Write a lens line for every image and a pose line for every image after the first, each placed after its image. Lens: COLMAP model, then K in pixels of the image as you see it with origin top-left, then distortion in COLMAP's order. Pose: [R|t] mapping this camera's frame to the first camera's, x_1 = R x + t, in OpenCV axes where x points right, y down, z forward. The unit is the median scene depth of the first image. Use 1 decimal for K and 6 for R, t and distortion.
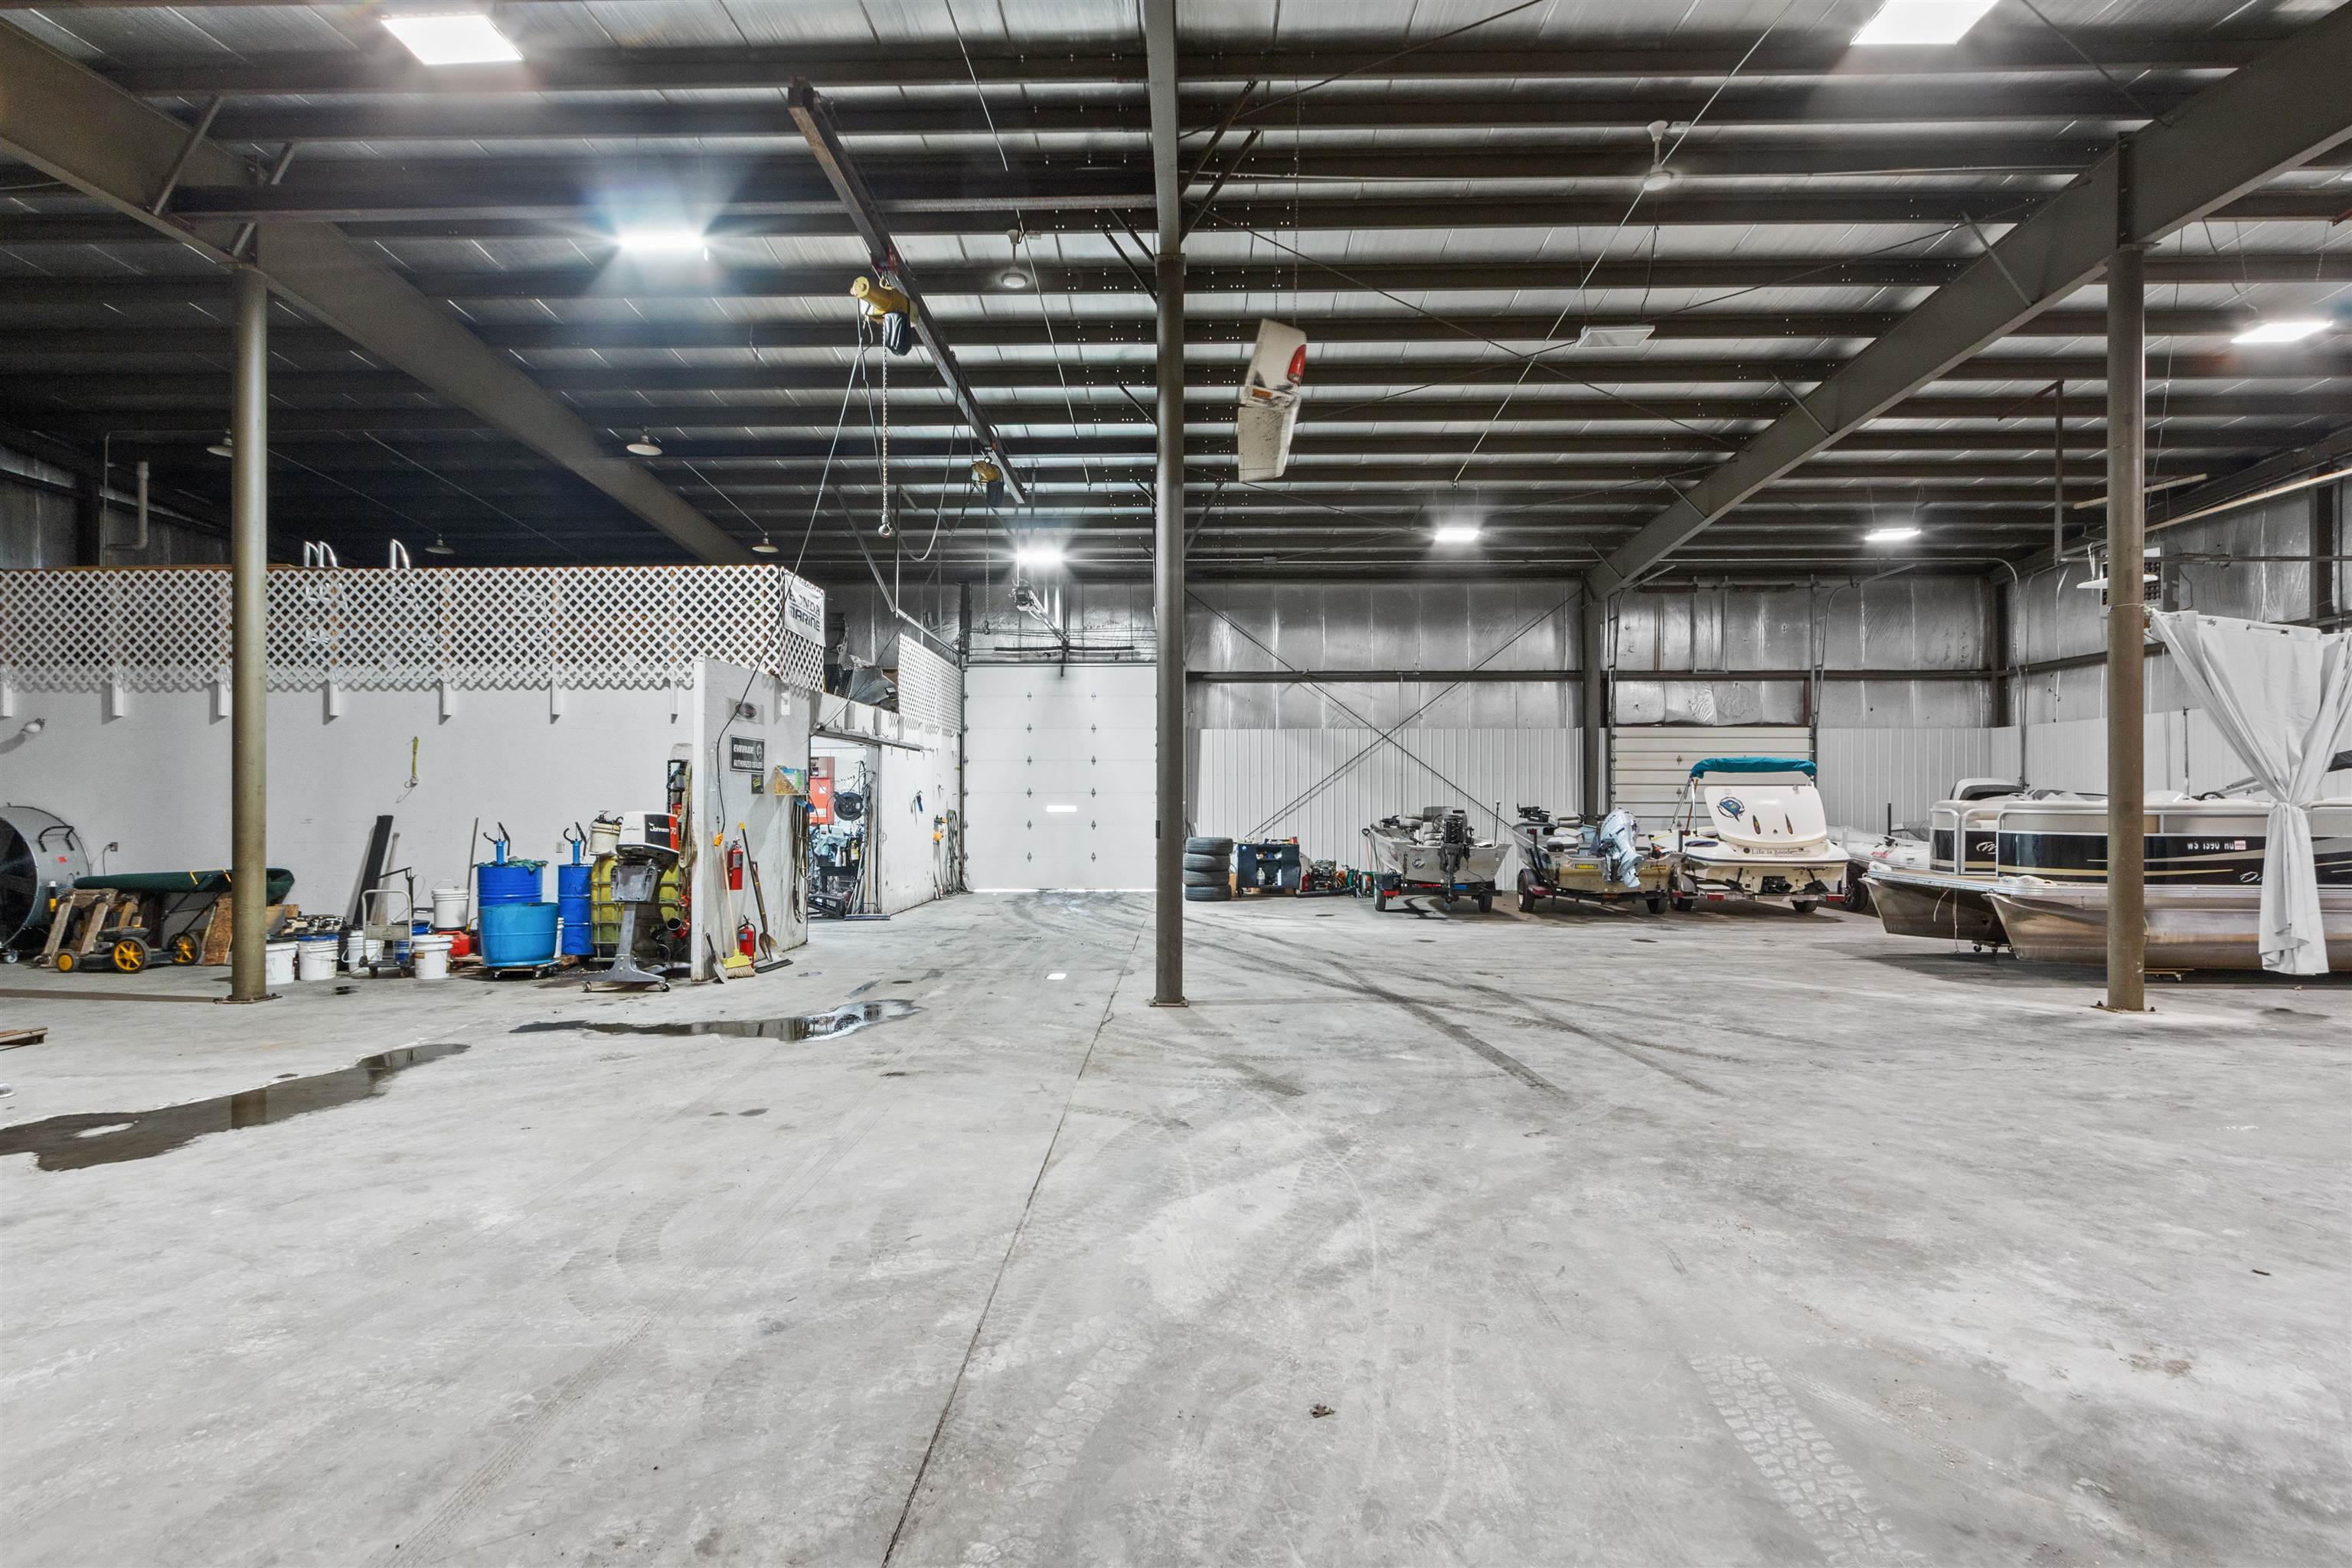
lens RADIAL K [[1097.8, 0, 1165.3], [0, 1097.8, 803.7], [0, 0, 1]] dist [-0.000195, -0.000355]
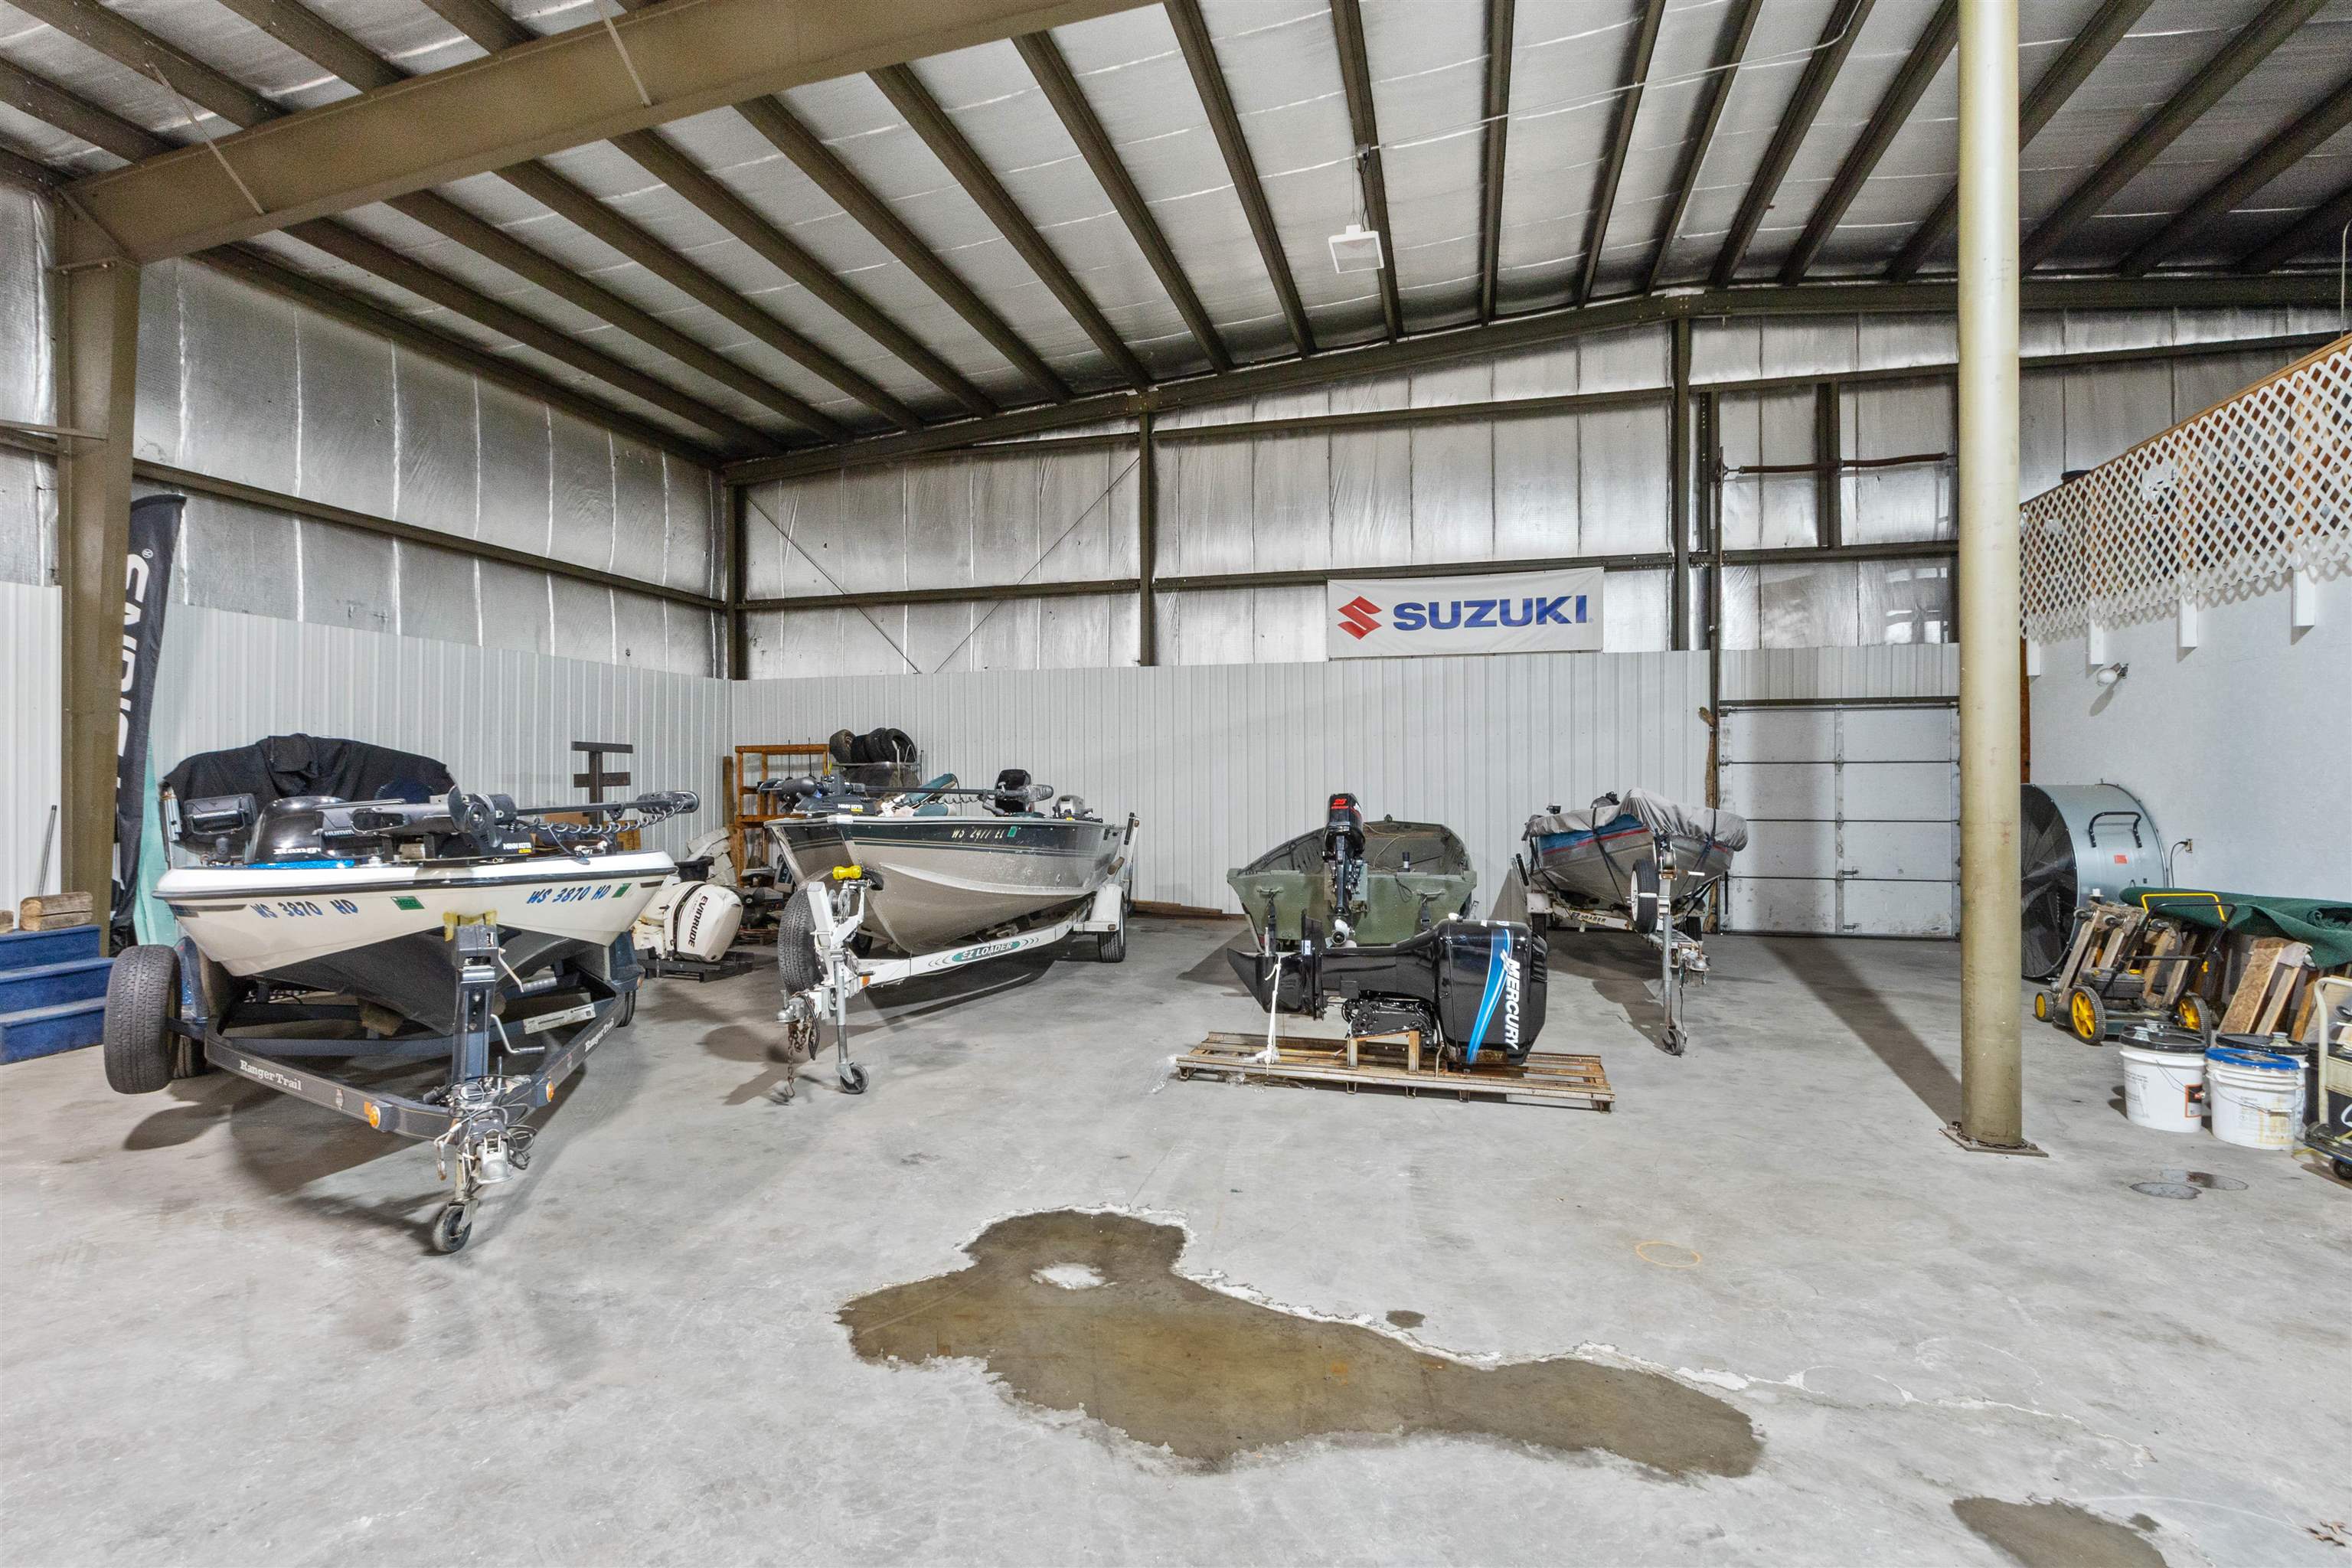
lens RADIAL K [[1130.1, 0, 1175.9], [0, 1130.1, 773.7], [0, 0, 1]] dist [0.008404, -0.000823]
pose [[-0.230727, -0.004578, -0.973008, -0.356519], [0.000998, 0.999987, -0.004942, -0.002581], [0.973018, -0.002111, -0.230720, 1.371617]]
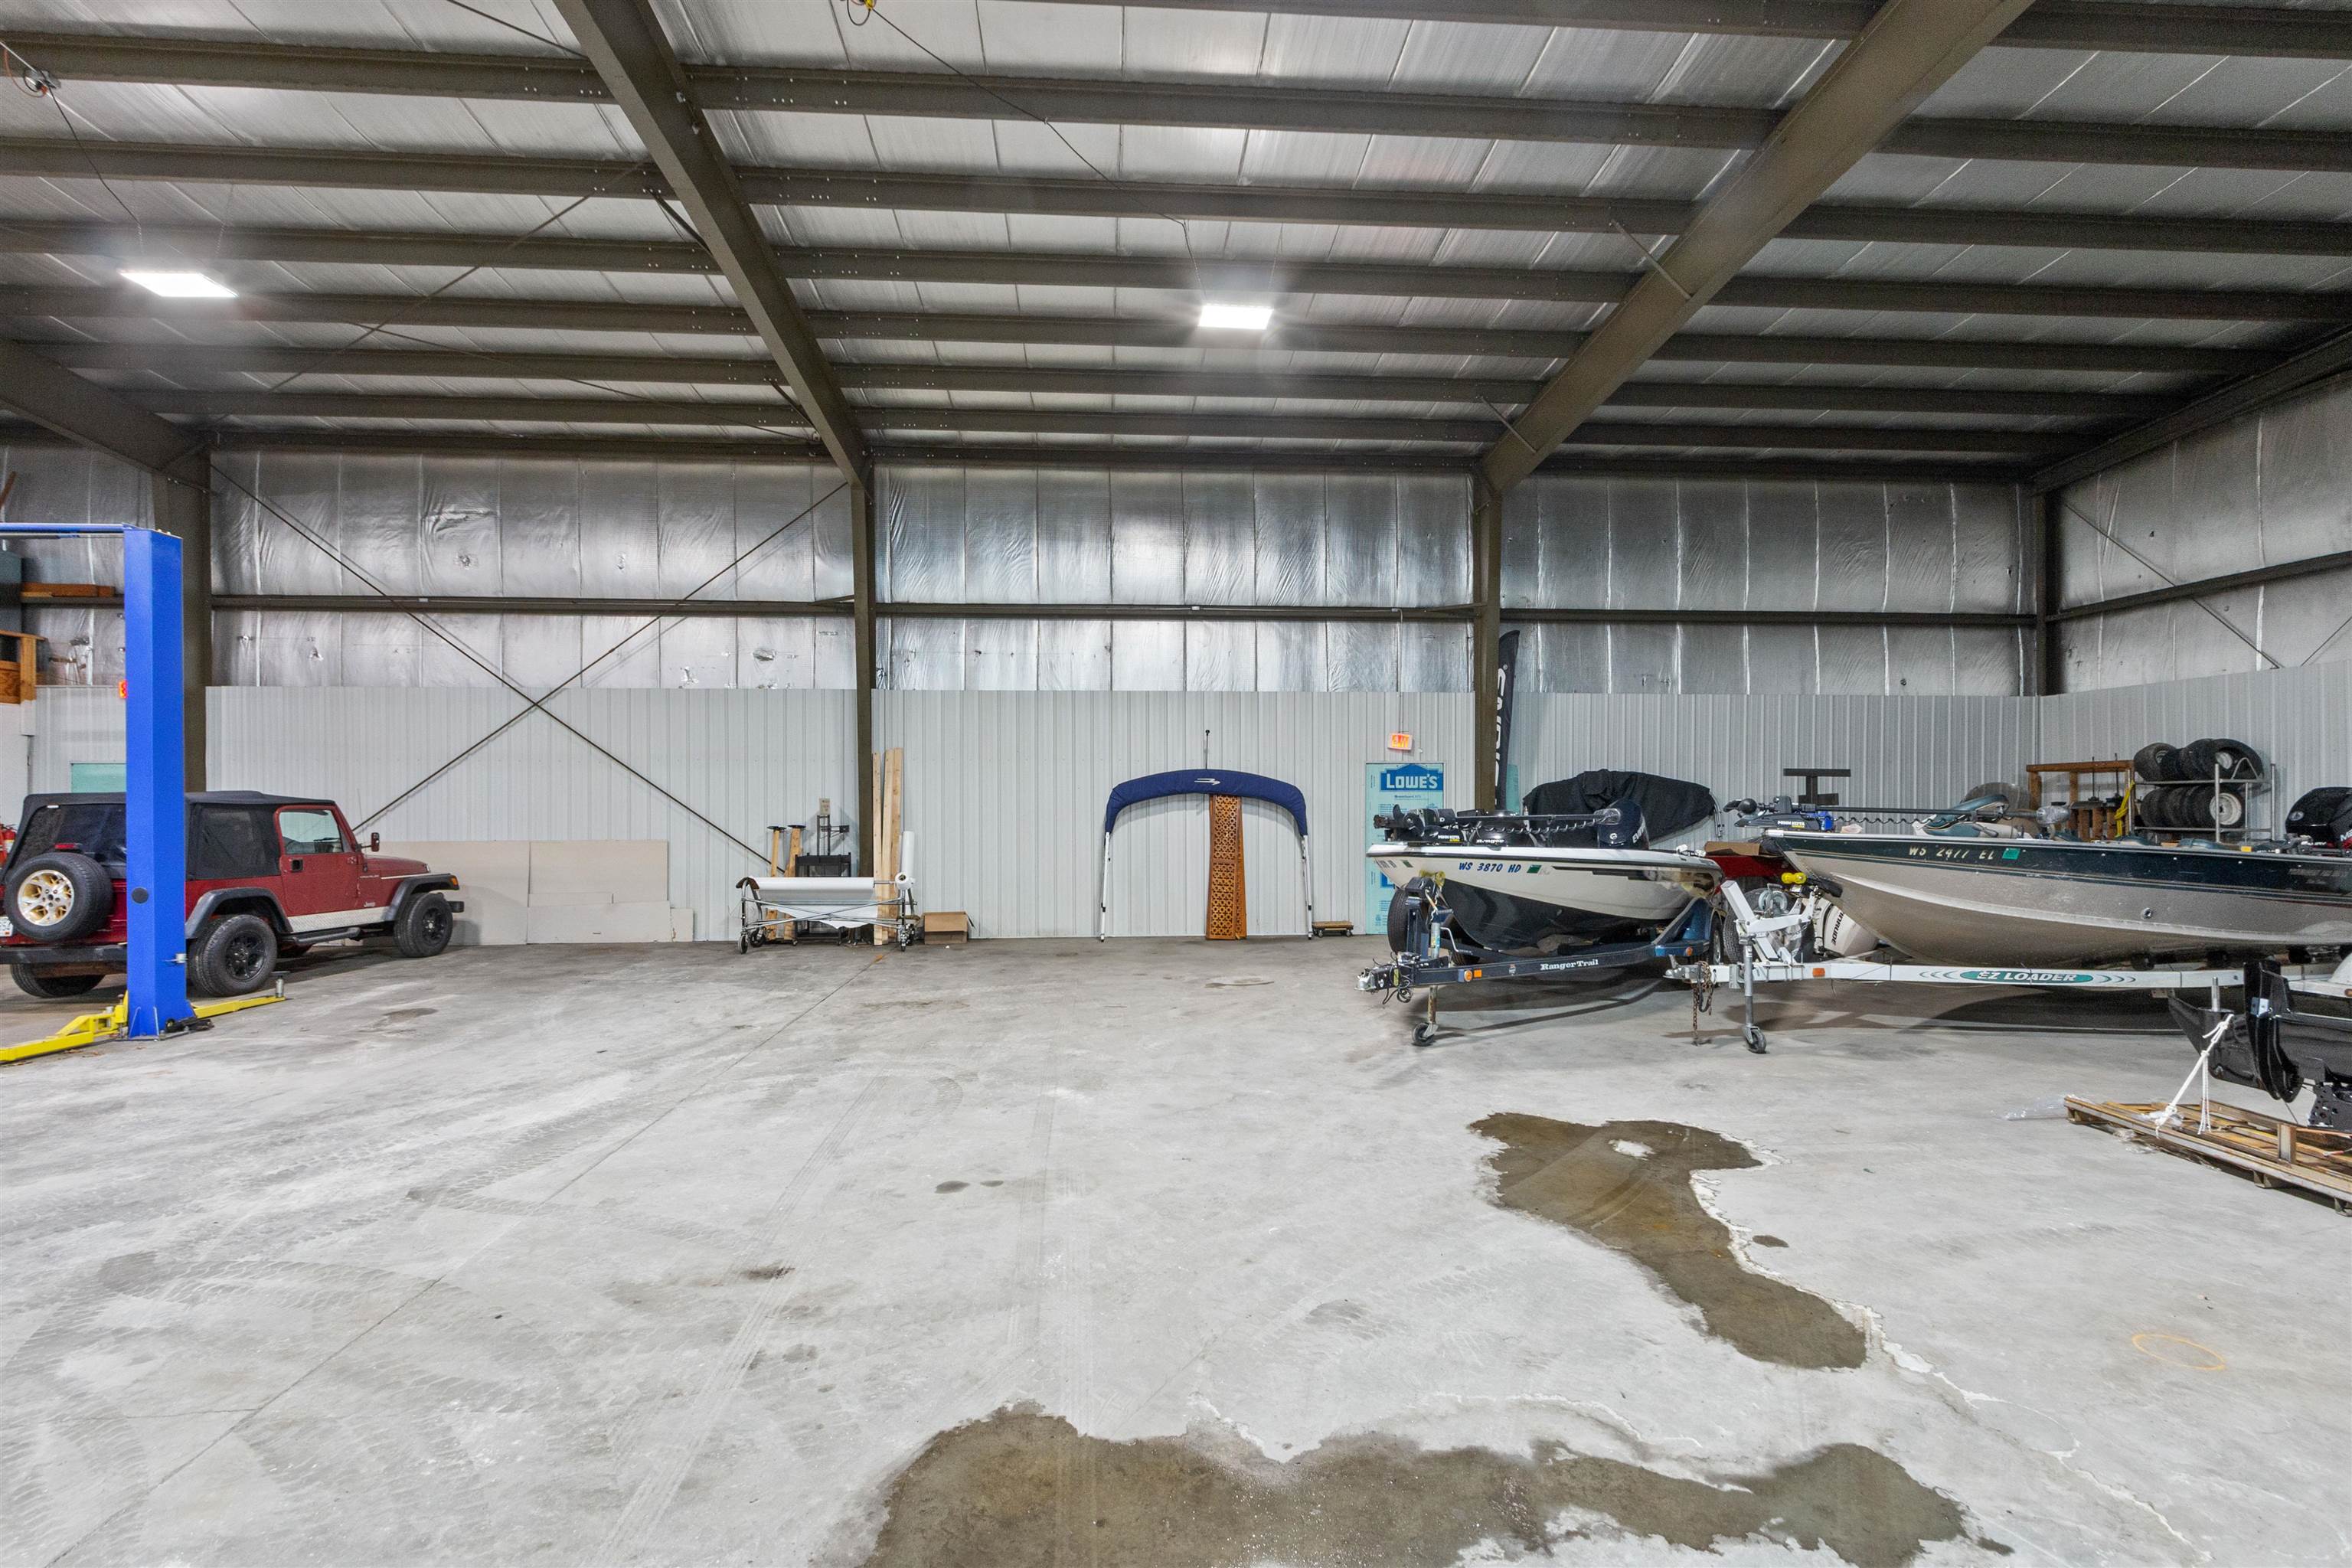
lens RADIAL K [[1097.8, 0, 1165.3], [0, 1097.8, 803.7], [0, 0, 1]] dist [-0.000195, -0.000355]
pose [[-0.996297, 0.001268, -0.085973, -0.546484], [0.001017, 0.999995, 0.002973, -0.003917], [0.085977, 0.002874, -0.996293, 2.147980]]
